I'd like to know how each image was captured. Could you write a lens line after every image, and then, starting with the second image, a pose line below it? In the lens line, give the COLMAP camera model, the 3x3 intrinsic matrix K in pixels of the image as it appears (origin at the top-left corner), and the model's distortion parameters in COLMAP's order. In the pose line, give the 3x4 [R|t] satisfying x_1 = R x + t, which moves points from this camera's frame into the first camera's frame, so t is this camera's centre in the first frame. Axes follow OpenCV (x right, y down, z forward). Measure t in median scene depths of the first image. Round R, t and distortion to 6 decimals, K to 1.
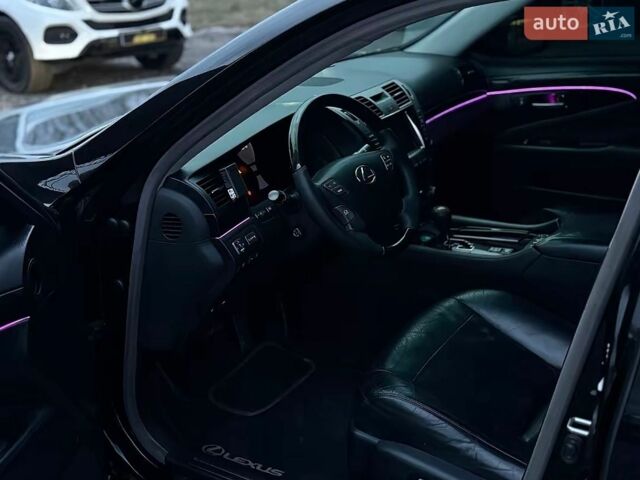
lens RADIAL K [[1003.0, 0, 320.0], [0, 1003.0, 240.0], [0, 0, 1]] dist [0.033513, -0.012561]
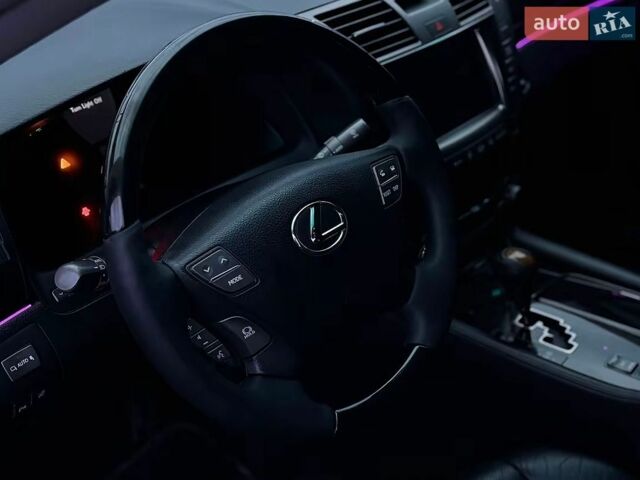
lens RADIAL K [[1003.0, 0, 320.0], [0, 1003.0, 240.0], [0, 0, 1]] dist [0.033513, -0.012561]
pose [[0.986676, 0.114840, -0.115245, 0.090765], [-0.090163, 0.975591, 0.200231, -0.137753], [0.135427, -0.187173, 0.972947, 0.577928]]
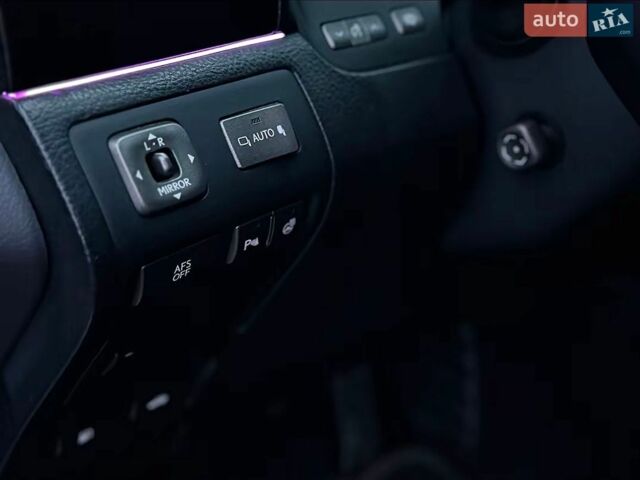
lens RADIAL K [[1003.0, 0, 320.0], [0, 1003.0, 240.0], [0, 0, 1]] dist [0.033513, -0.012561]
pose [[0.956682, 0.156149, -0.245719, -0.007961], [-0.142686, 0.987161, 0.071787, 0.002631], [0.253774, -0.033617, 0.966679, 0.767300]]
